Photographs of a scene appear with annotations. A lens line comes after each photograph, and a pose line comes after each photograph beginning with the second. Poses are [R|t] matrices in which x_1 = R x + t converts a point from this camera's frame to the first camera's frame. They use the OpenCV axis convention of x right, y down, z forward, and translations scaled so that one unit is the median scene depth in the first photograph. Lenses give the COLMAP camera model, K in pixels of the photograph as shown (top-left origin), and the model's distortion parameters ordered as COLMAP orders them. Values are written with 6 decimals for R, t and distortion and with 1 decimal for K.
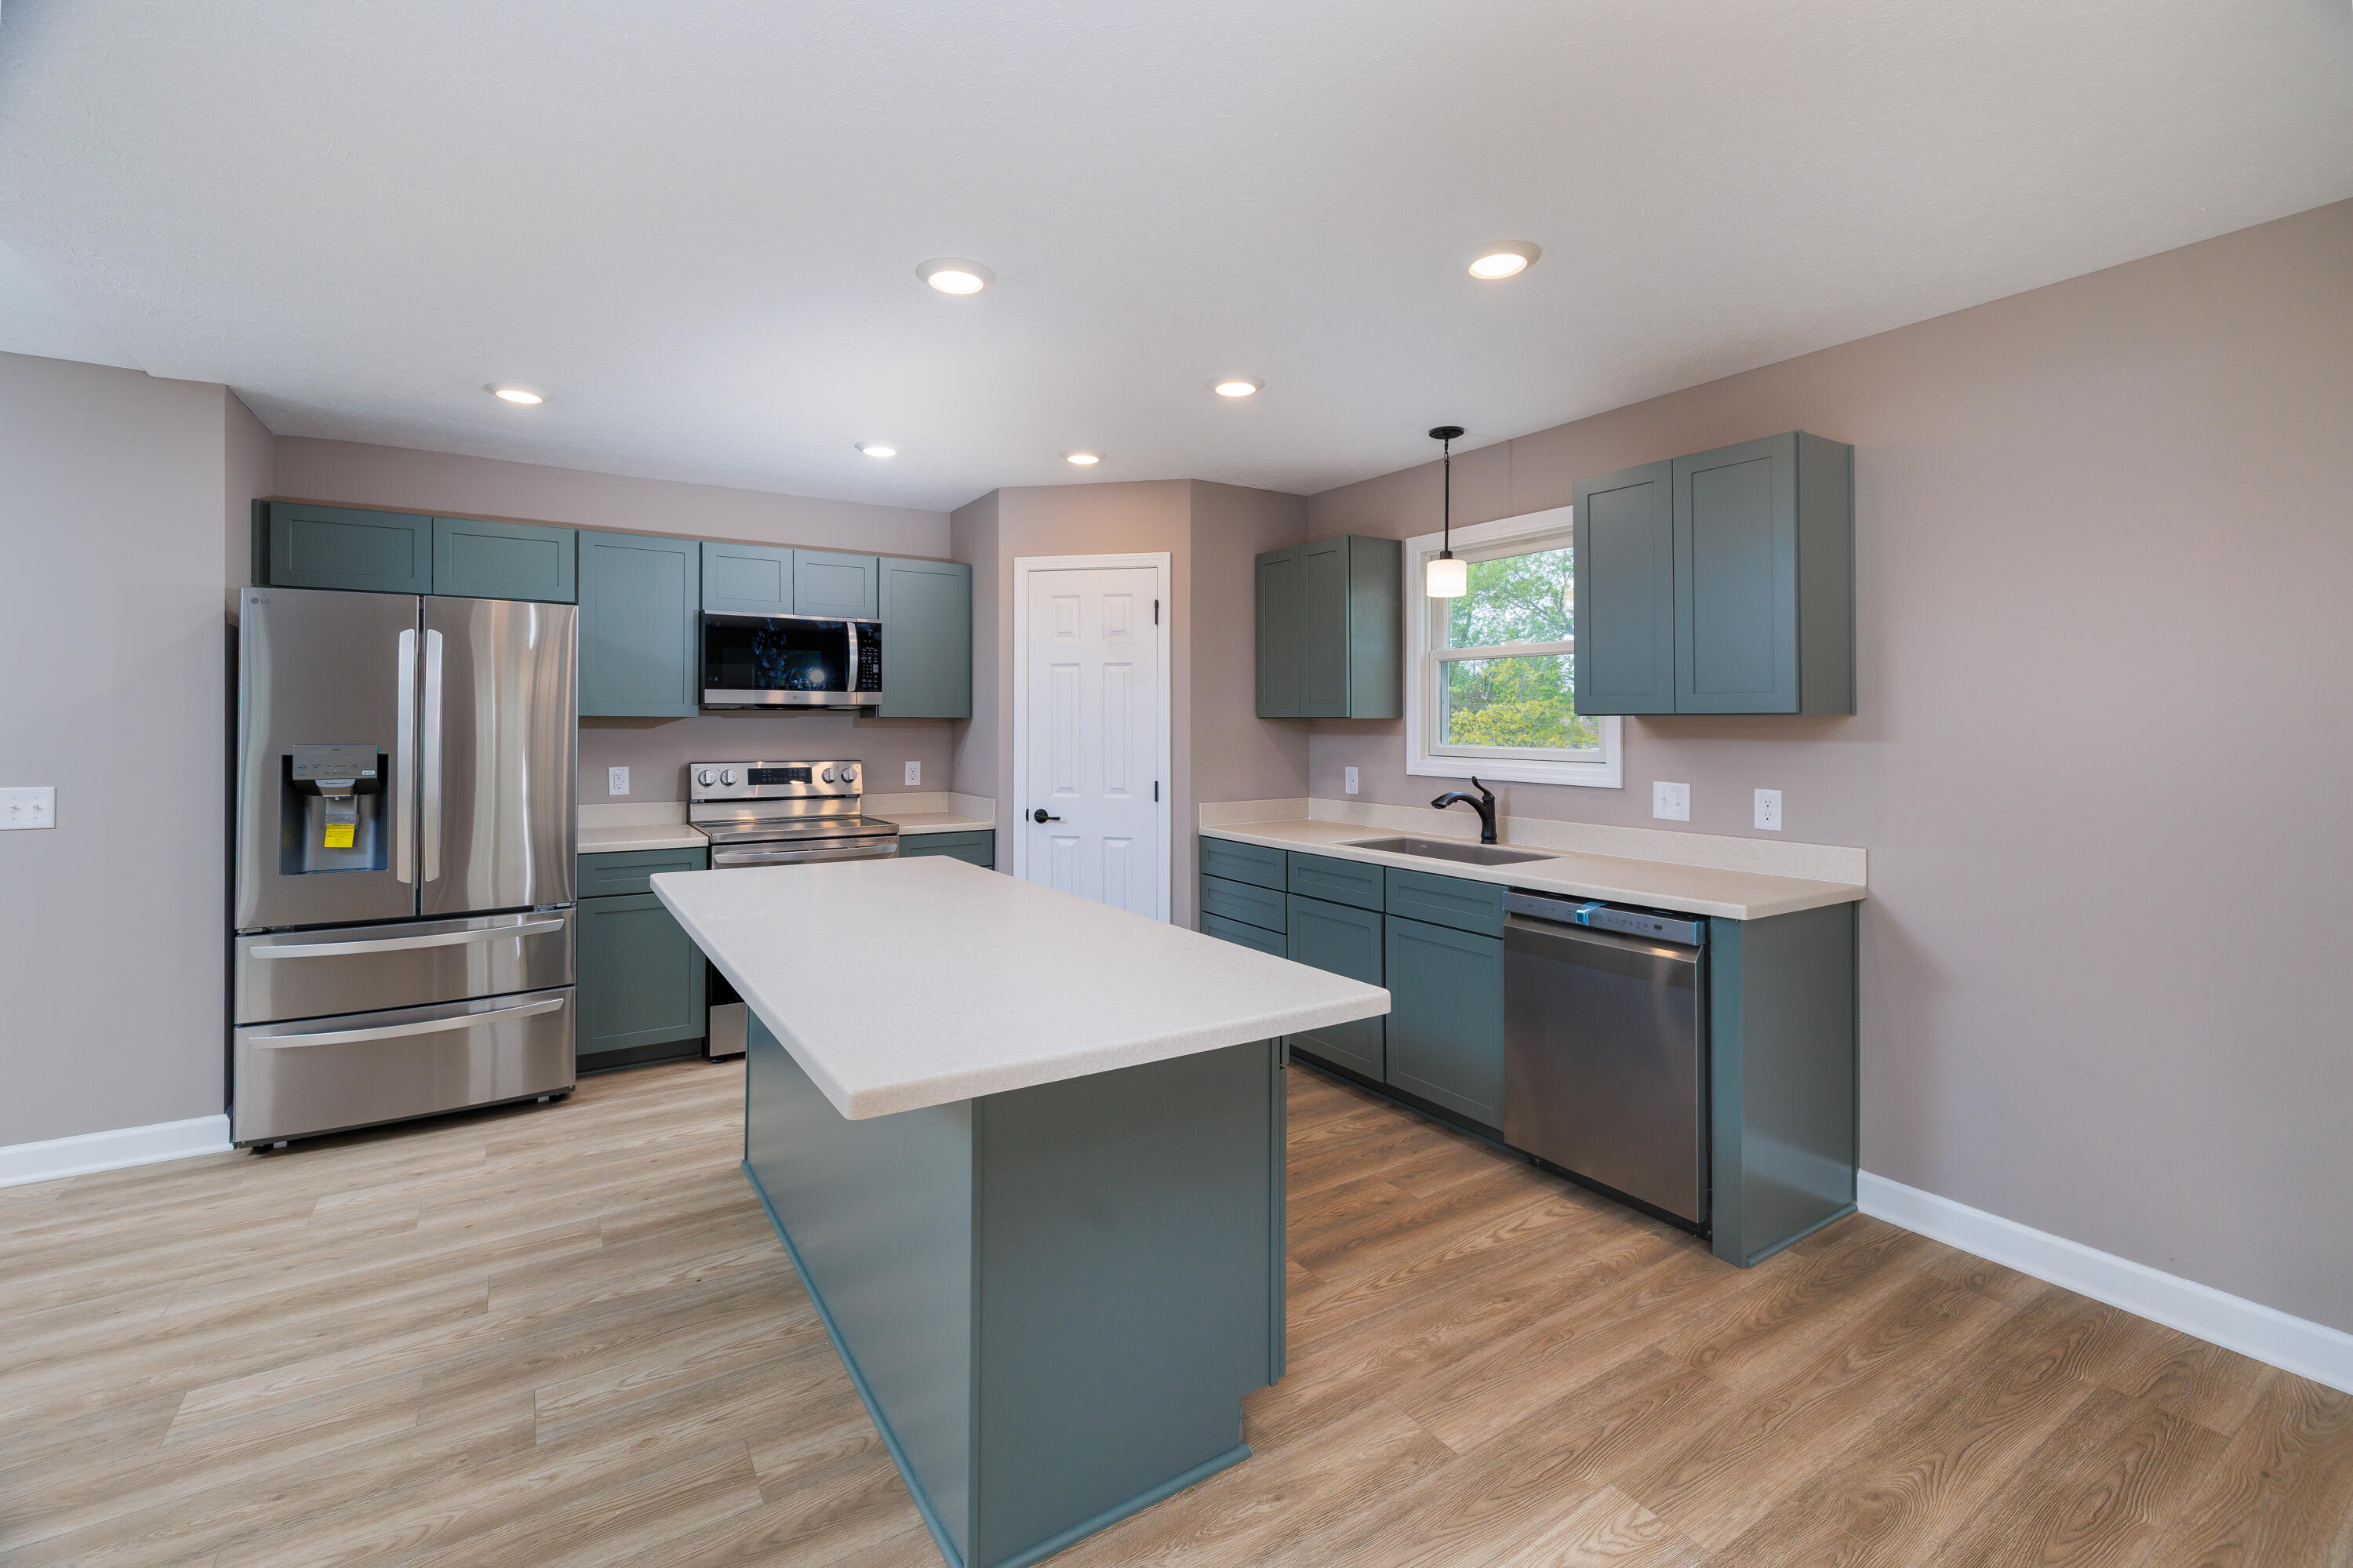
lens RADIAL K [[1042.4, 0, 1156.5], [0, 1042.4, 713.1], [0, 0, 1]] dist [0.007342, -0.000563]
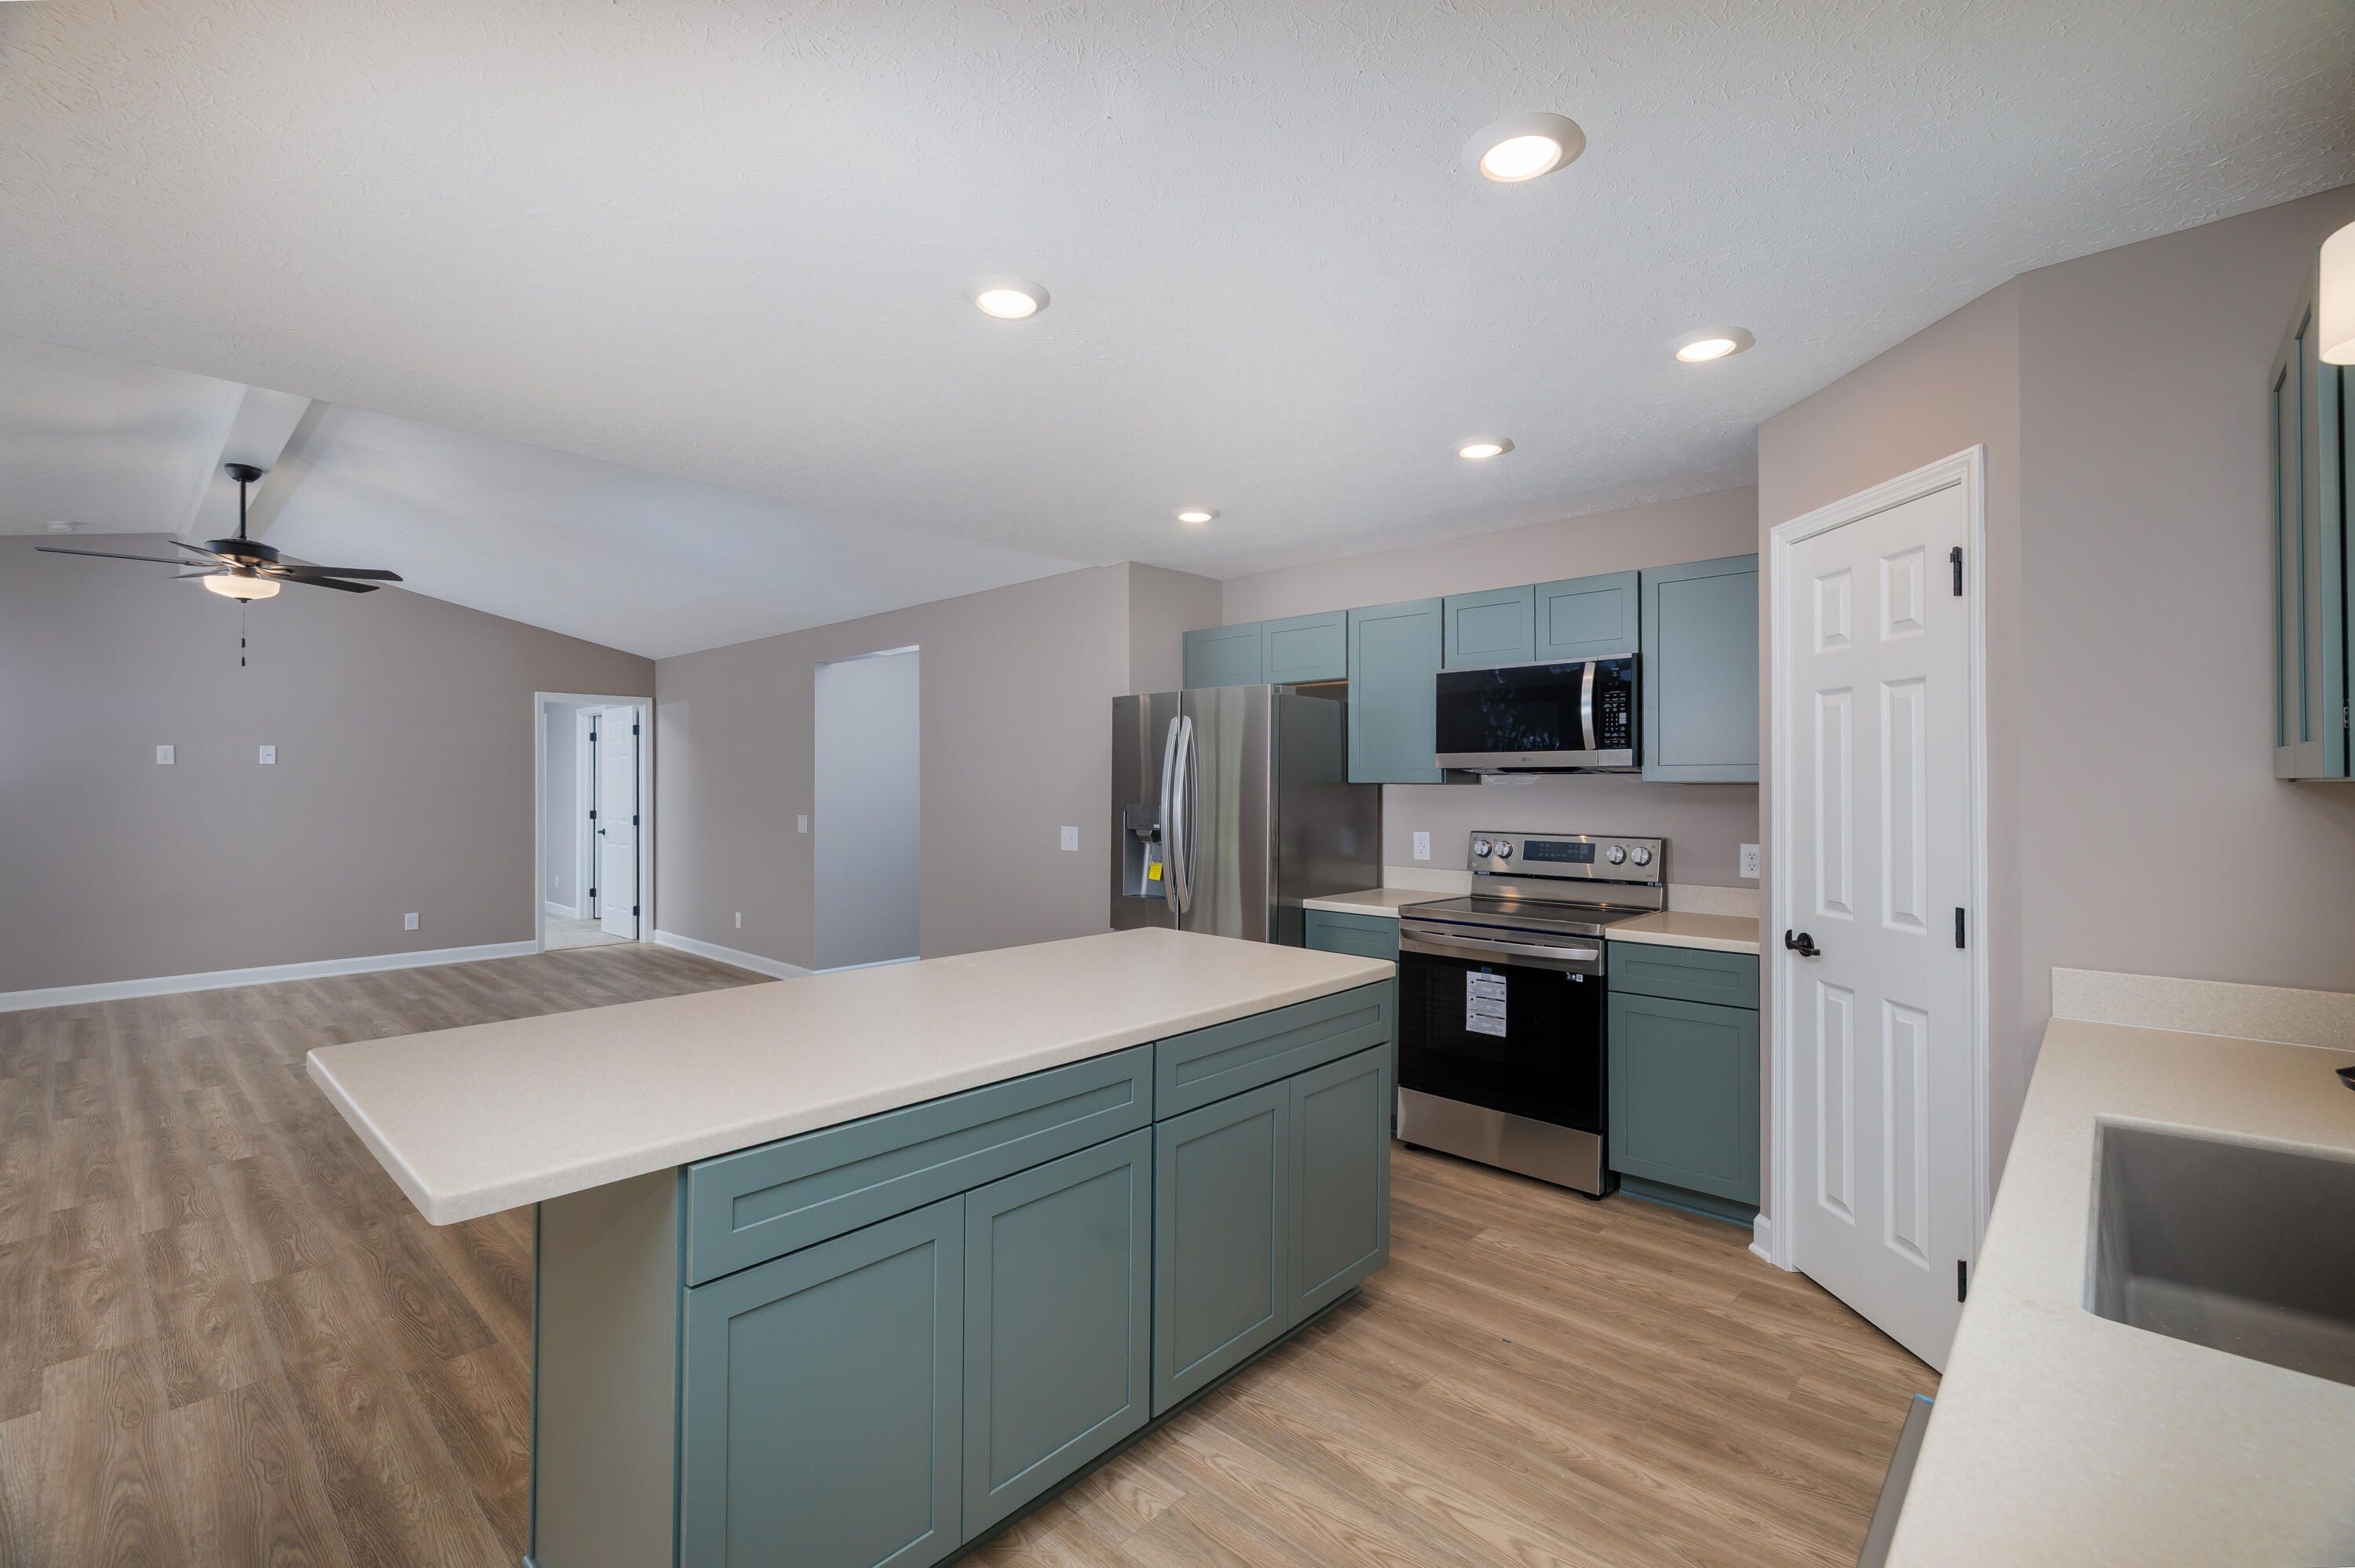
lens RADIAL K [[1043.1, 0, 1191.8], [0, 1043.1, 766.3], [0, 0, 1]] dist [0.007342, -0.000563]
pose [[0.234145, -0.013310, -0.972111, 0.417482], [0.011711, 0.999872, -0.010869, -0.003143], [0.972131, -0.008839, 0.234271, 0.541874]]
